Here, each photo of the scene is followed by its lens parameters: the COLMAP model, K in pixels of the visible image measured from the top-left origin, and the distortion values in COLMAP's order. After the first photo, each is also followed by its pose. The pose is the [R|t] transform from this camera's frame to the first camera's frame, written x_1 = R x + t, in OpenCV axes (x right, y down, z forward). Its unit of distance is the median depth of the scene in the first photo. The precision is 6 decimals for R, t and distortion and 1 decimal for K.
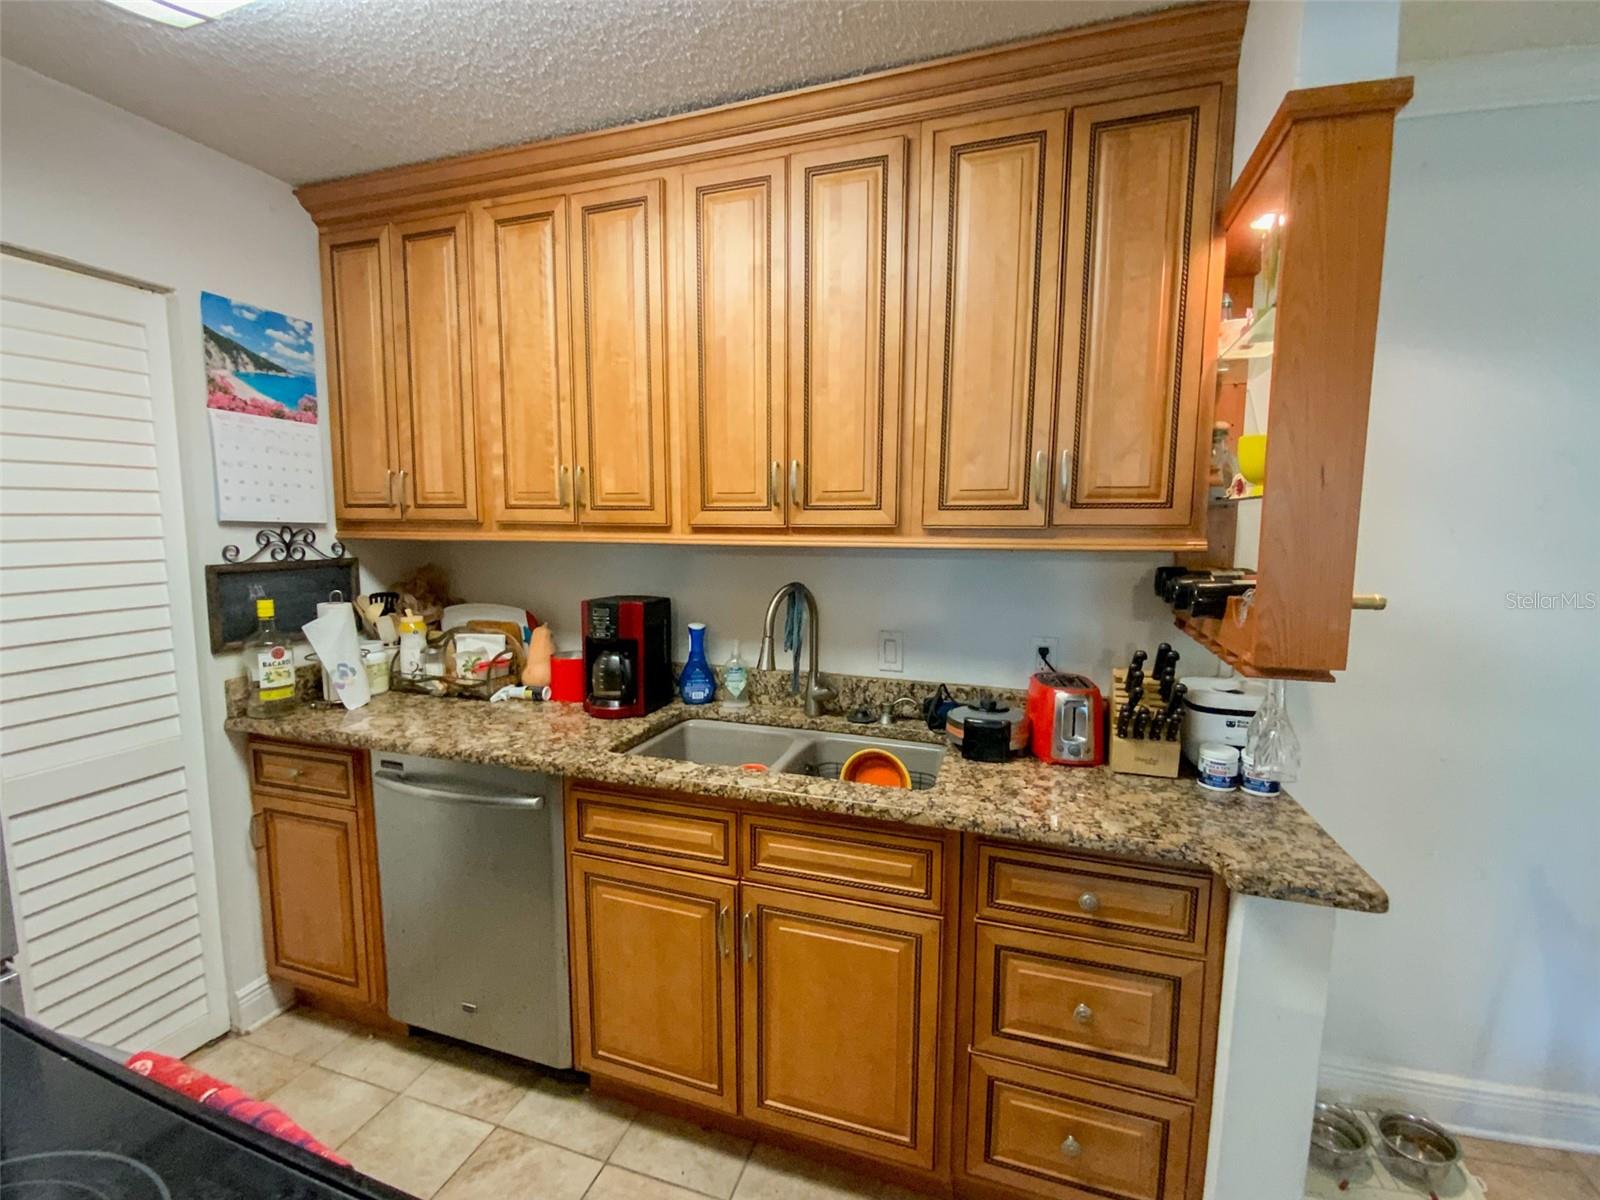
lens RADIAL K [[706.9, 0, 806.7], [0, 706.9, 603.2], [0, 0, 1]] dist [0.008705, 0.000213]
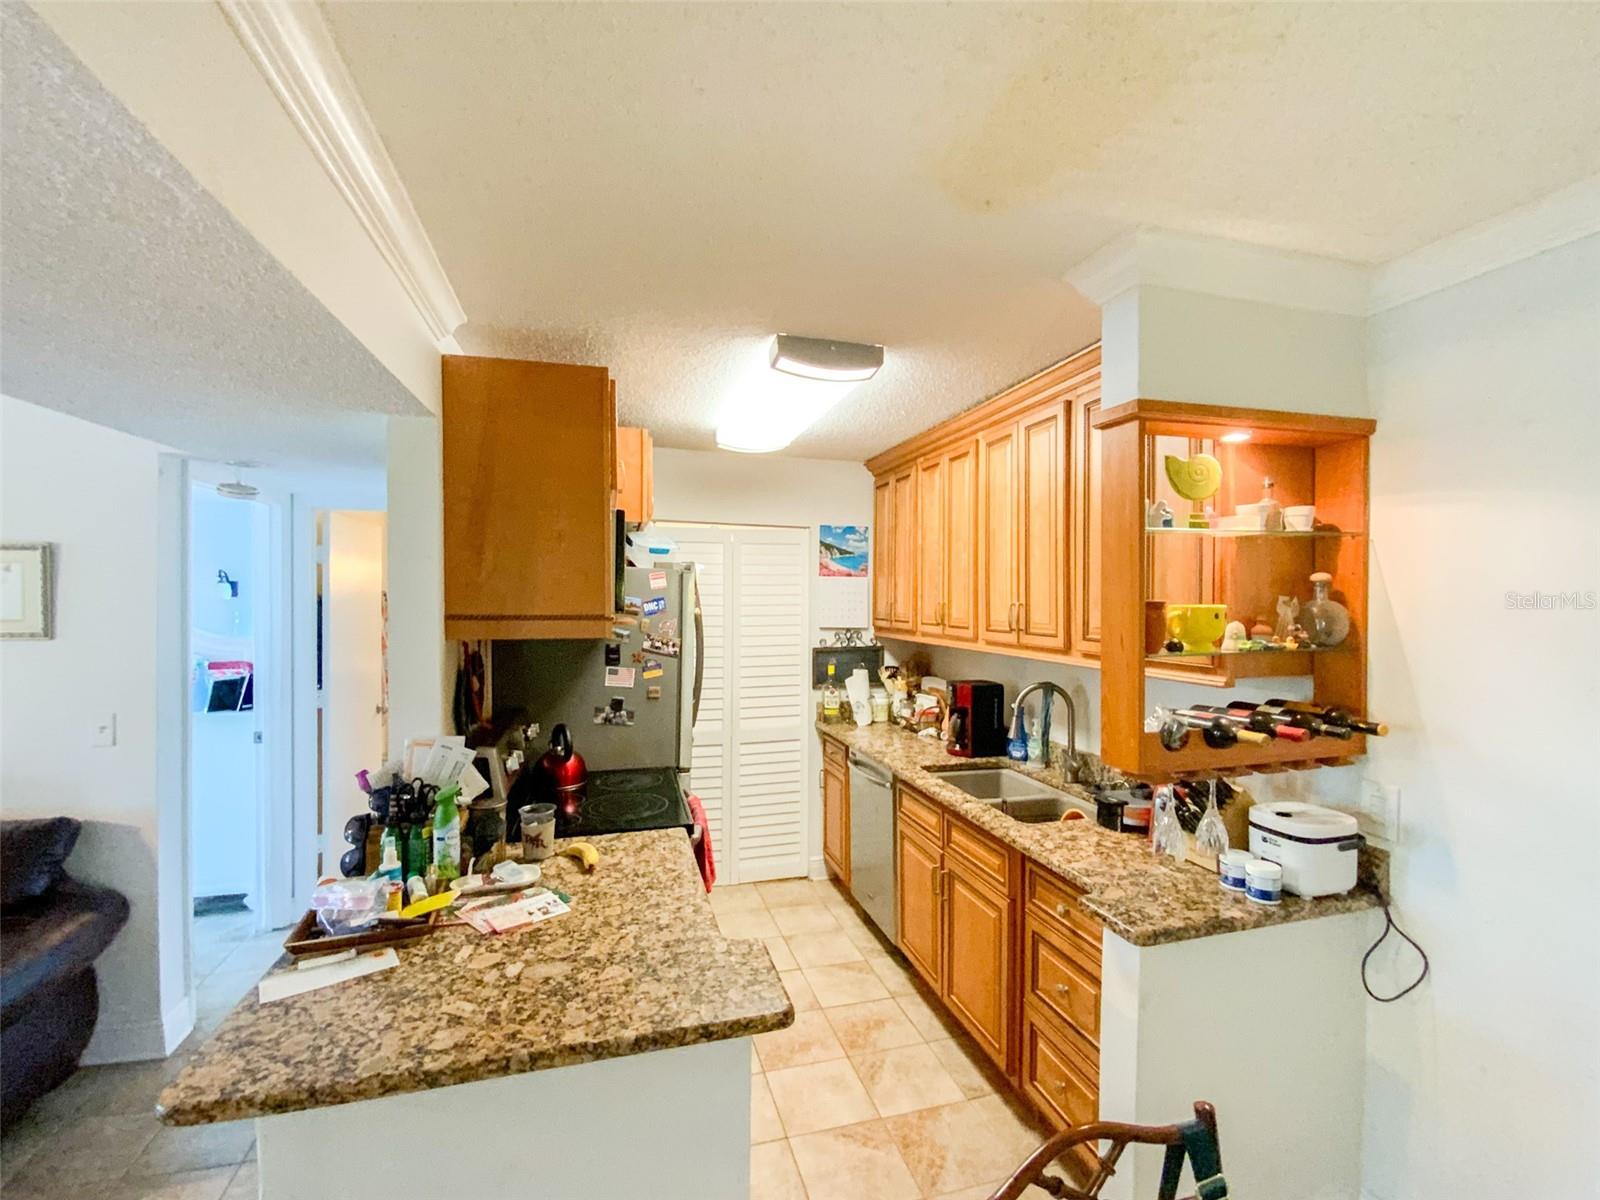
lens RADIAL K [[698.2, 0, 803.1], [0, 698.2, 603.5], [0, 0, 1]] dist [0.037643, -0.029726]
pose [[0.569732, 0.003741, -0.821822, 0.843942], [-0.088021, 0.994515, -0.056493, -0.061560], [0.817103, 0.104523, 0.566937, -0.234274]]
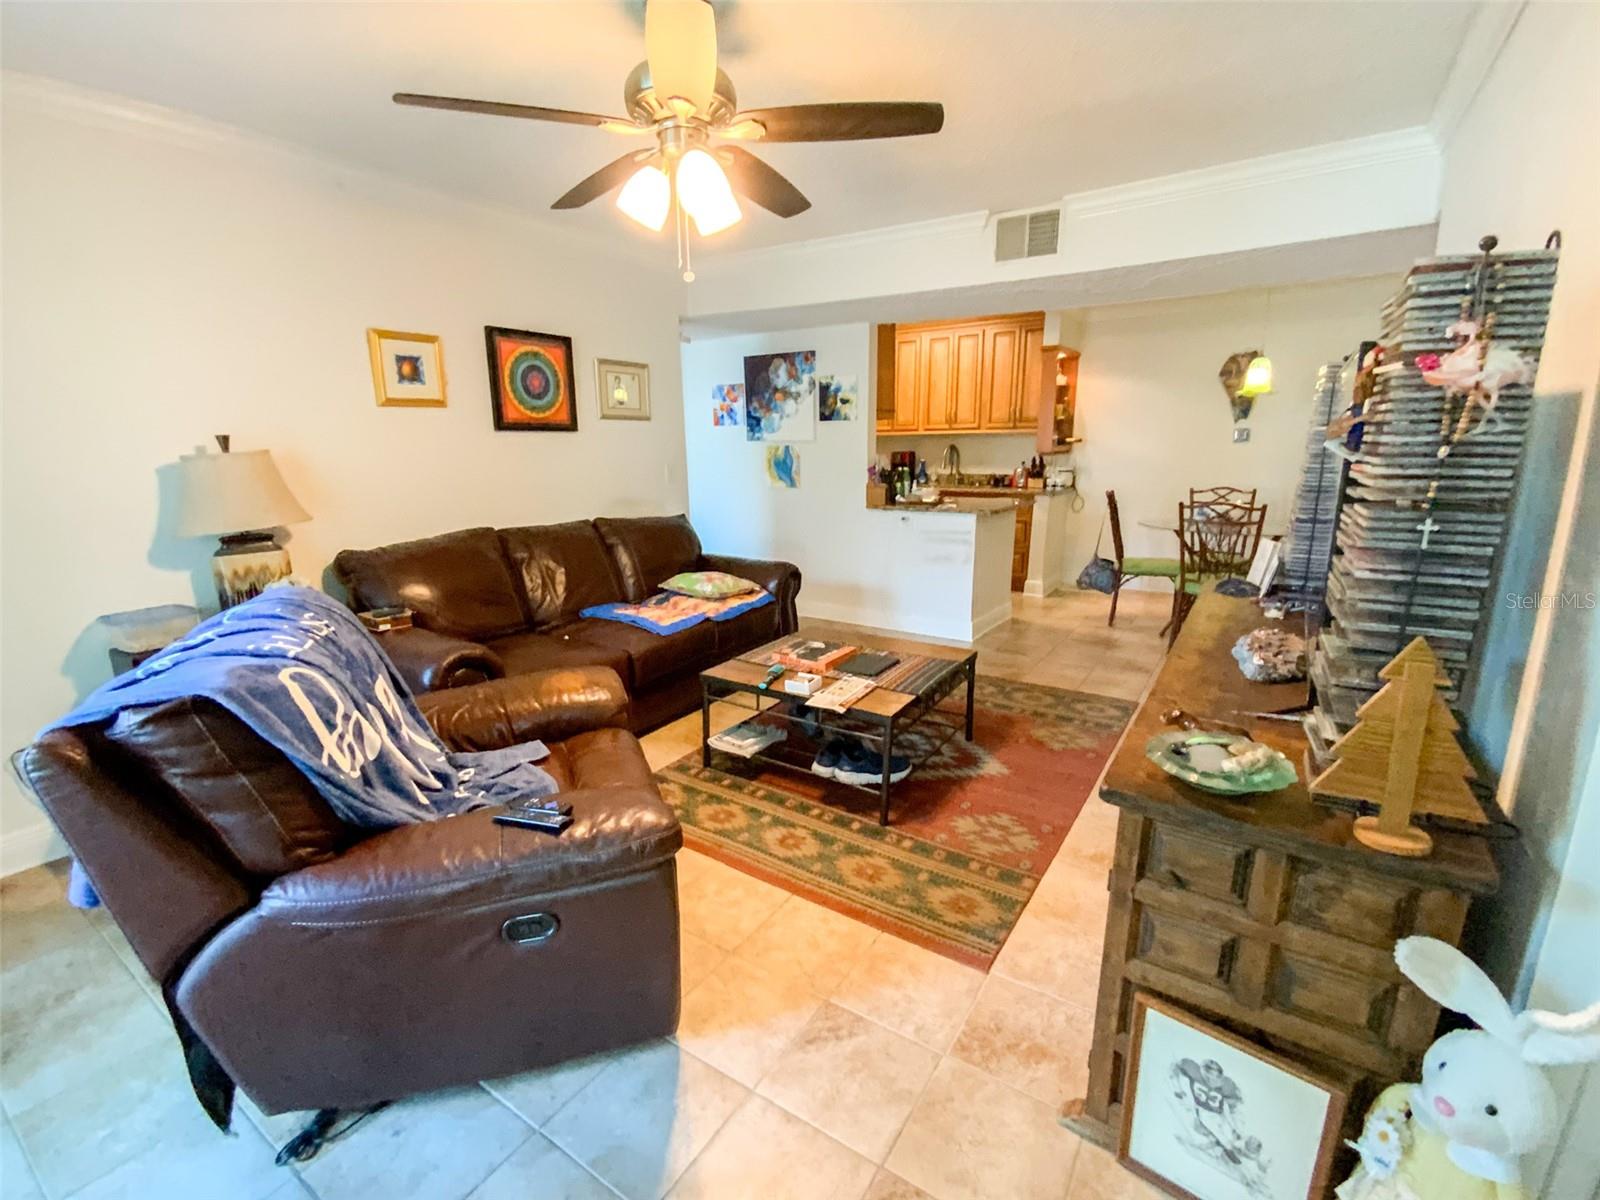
lens RADIAL K [[716.4, 0, 806.6], [0, 716.4, 611.3], [0, 0, 1]] dist [0.021891, -0.016220]
pose [[0.968228, 0.043419, -0.246273, 0.190412], [-0.011505, 0.991503, 0.129574, 0.330398], [0.249806, -0.122624, 0.960500, -2.654213]]
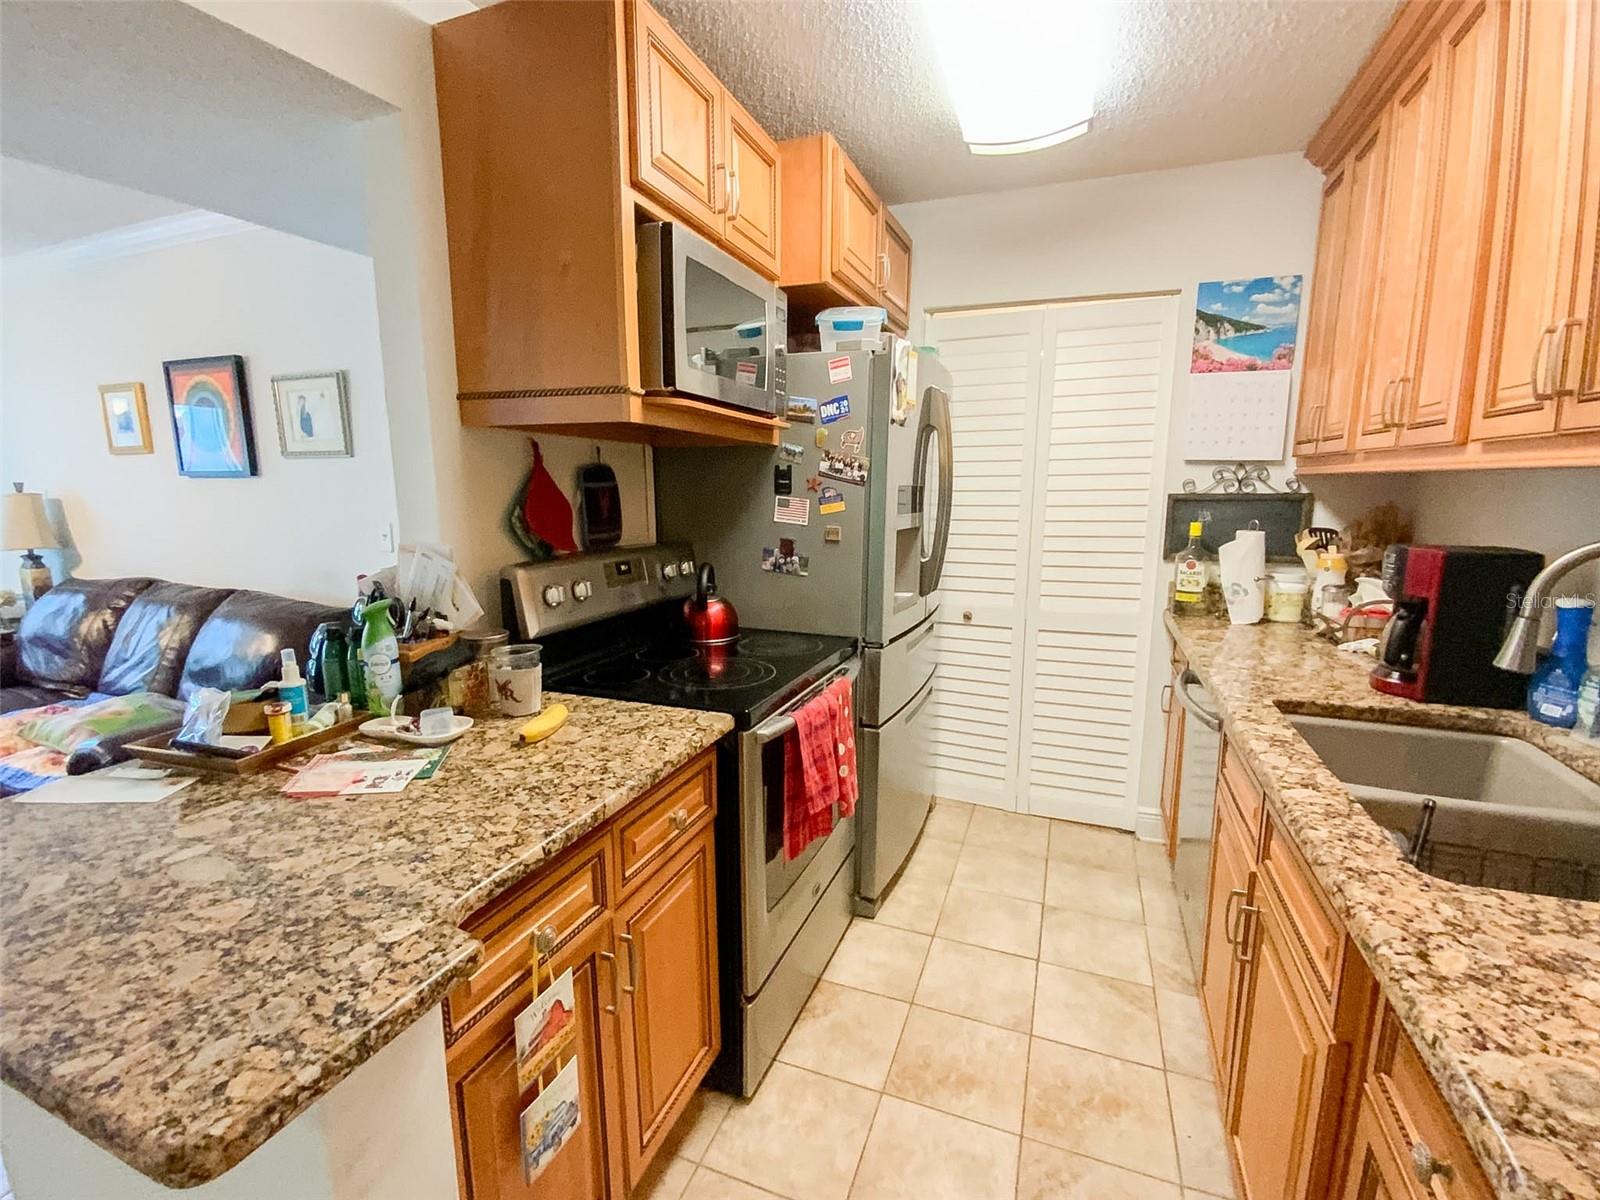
lens RADIAL K [[710.8, 0, 801.8], [0, 710.8, 608.2], [0, 0, 1]] dist [0.032799, -0.023068]
pose [[-0.043450, 0.169454, -0.984580, 0.545978], [-0.104098, 0.979378, 0.173153, -0.003154], [0.993617, 0.110017, -0.024914, 0.341746]]
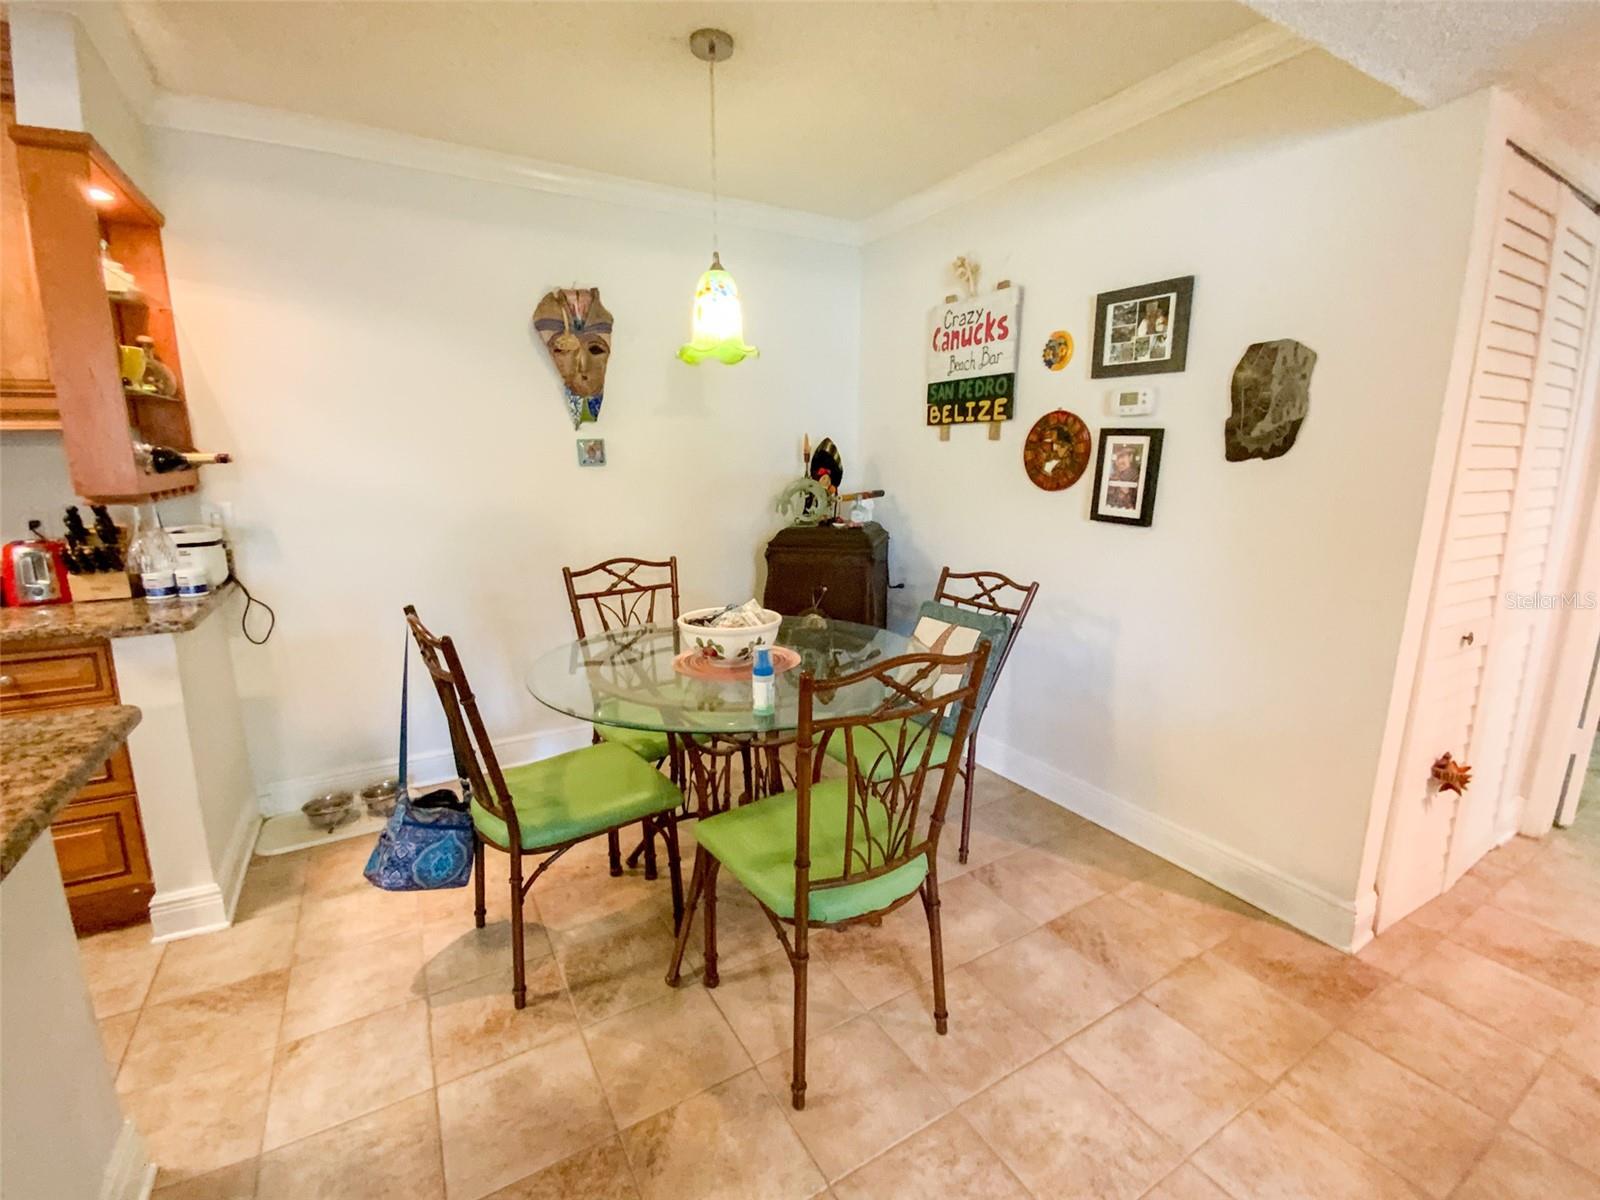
lens RADIAL K [[685.0, 0, 798.9], [0, 685.0, 607.1], [0, 0, 1]] dist [0.019021, -0.020807]
pose [[0.656528, -0.159368, 0.737274, 0.296937], [0.077654, 0.986513, 0.144093, 0.132343], [-0.750294, -0.037349, 0.660049, -0.666914]]
